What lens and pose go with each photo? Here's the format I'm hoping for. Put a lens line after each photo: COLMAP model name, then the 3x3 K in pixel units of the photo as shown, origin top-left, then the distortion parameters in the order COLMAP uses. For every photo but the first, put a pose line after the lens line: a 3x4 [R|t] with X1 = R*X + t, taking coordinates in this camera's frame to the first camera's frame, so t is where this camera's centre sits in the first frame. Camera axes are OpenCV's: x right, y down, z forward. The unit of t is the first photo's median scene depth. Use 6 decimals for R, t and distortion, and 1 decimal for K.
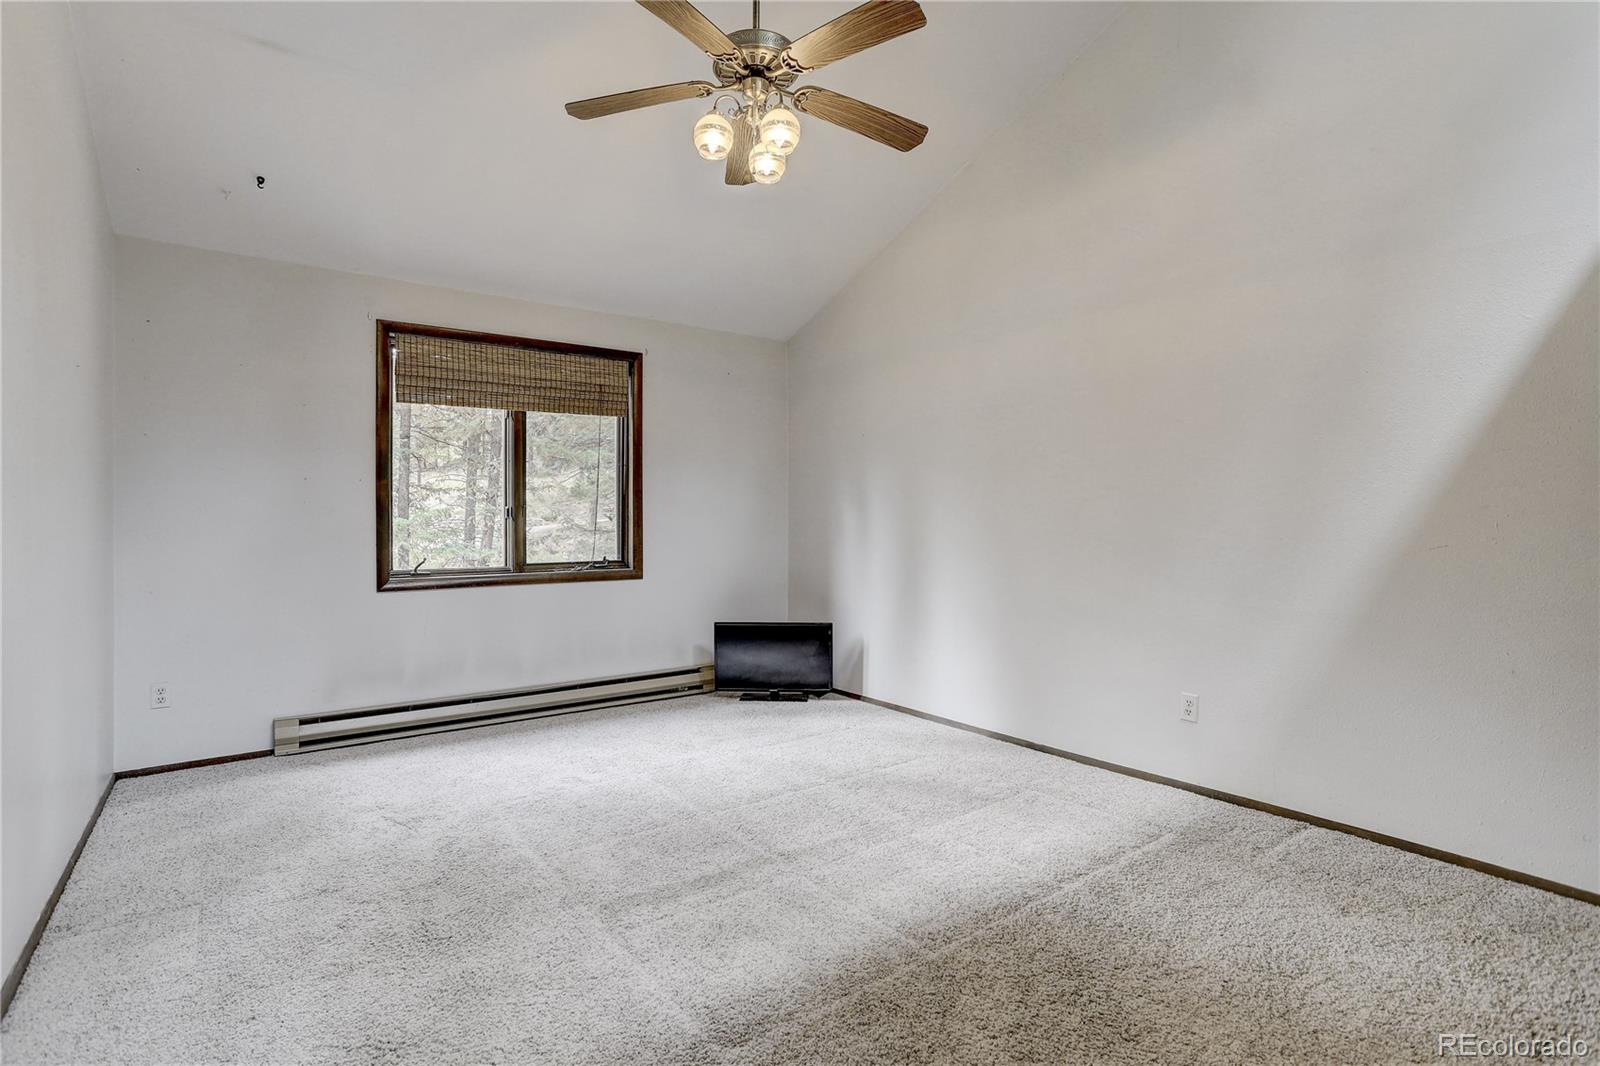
lens RADIAL K [[766.9, 0, 796.9], [0, 766.9, 524.7], [0, 0, 1]] dist [-0.047023, 0.026488]
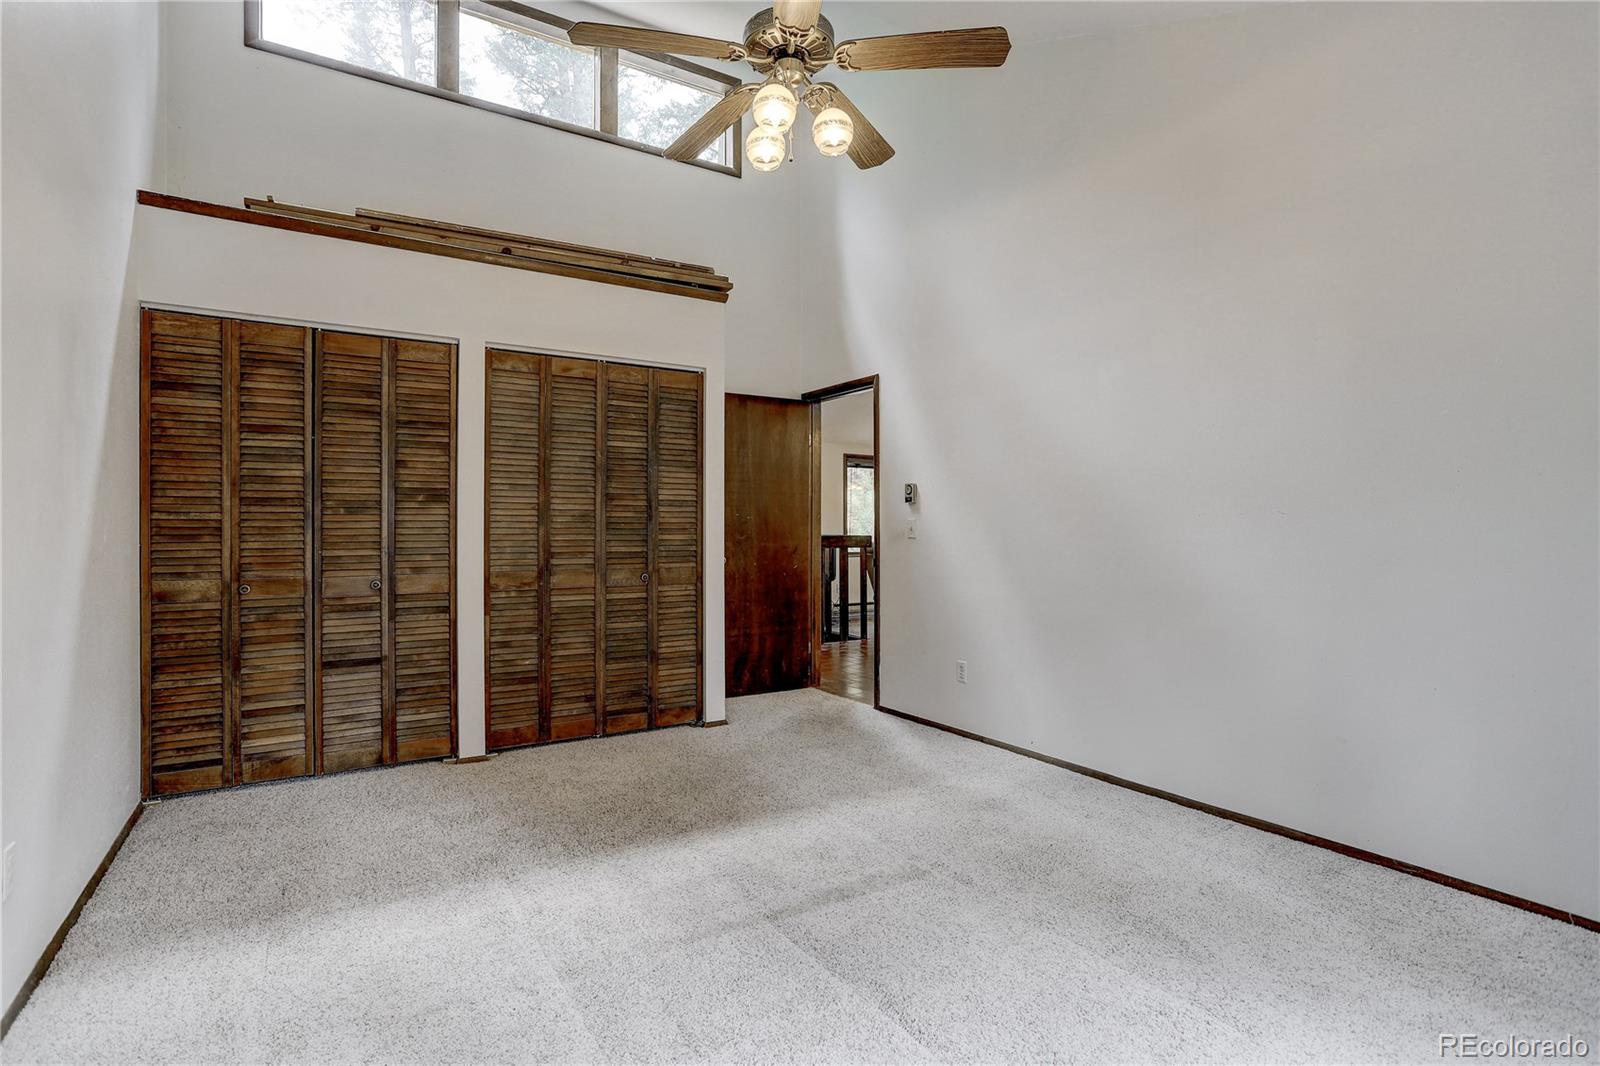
lens RADIAL K [[766.9, 0, 796.9], [0, 766.9, 524.7], [0, 0, 1]] dist [-0.047023, 0.026488]
pose [[-0.999124, 0.000950, 0.041828, -0.058847], [0.001437, 0.999932, 0.011612, -0.011953], [-0.041814, 0.011662, -0.999057, 1.114331]]
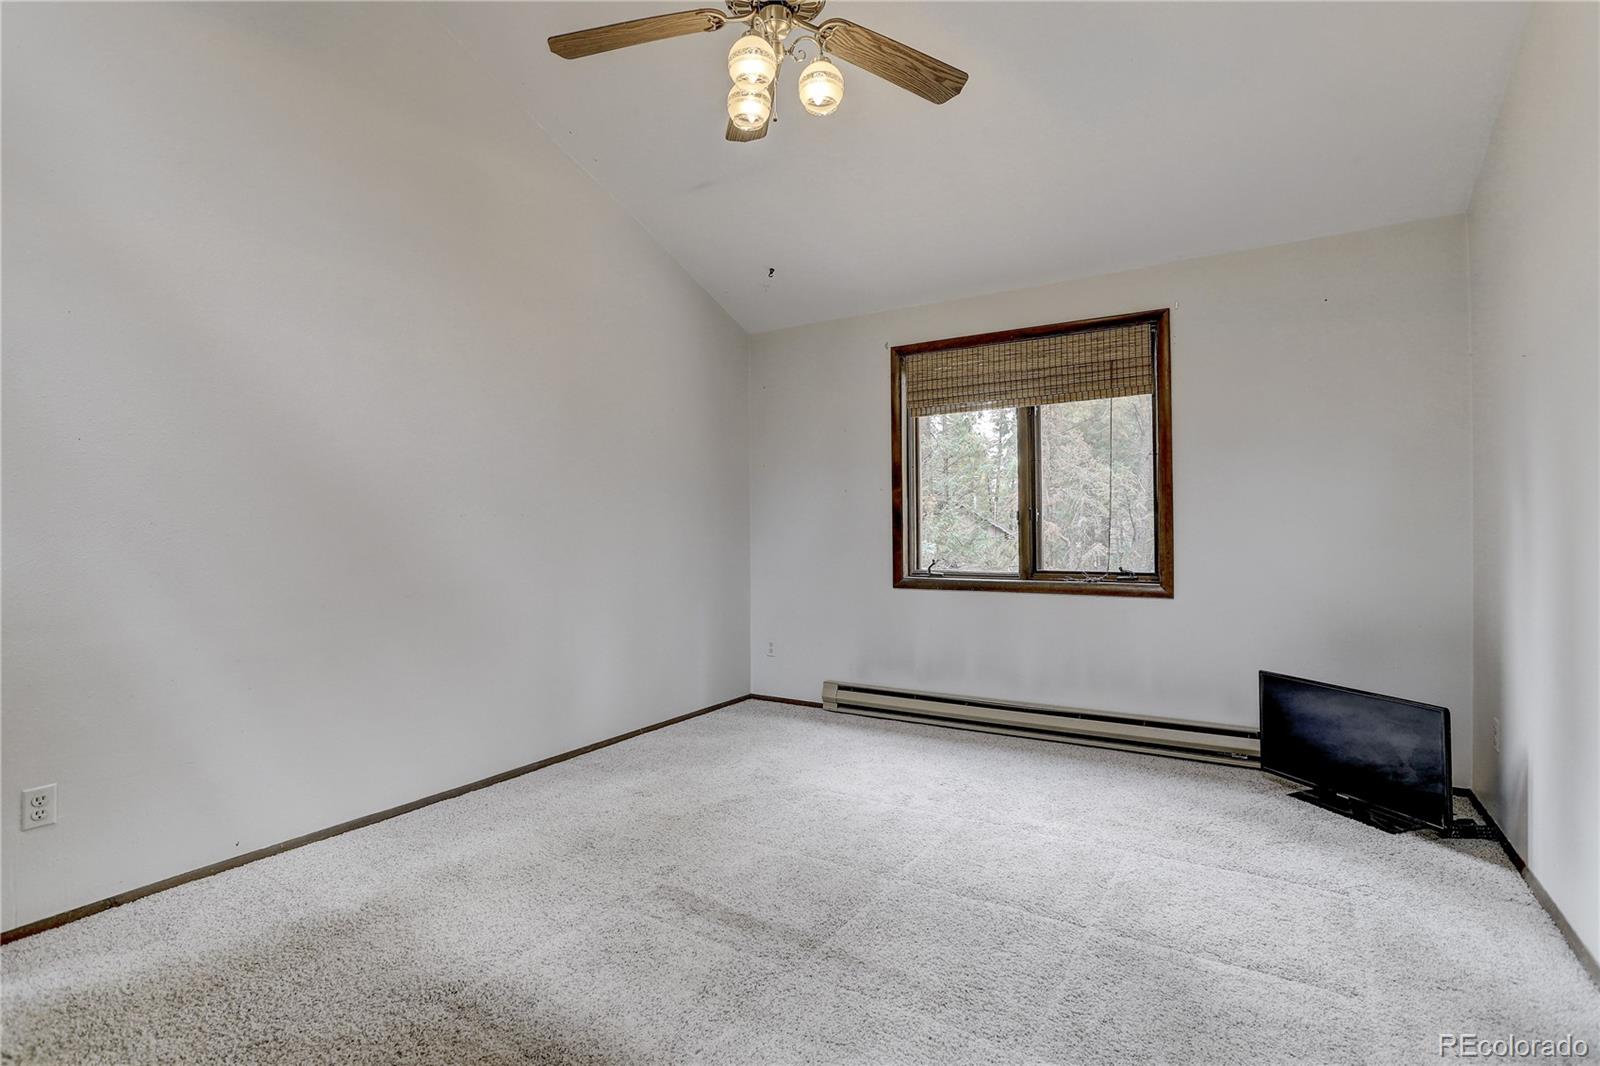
lens RADIAL K [[766.9, 0, 796.9], [0, 766.9, 524.7], [0, 0, 1]] dist [-0.047023, 0.026488]
pose [[0.364904, -0.003659, -0.931038, 0.422355], [-0.003438, 0.999980, -0.005278, 0.001298], [0.931039, 0.005127, 0.364885, 0.412309]]
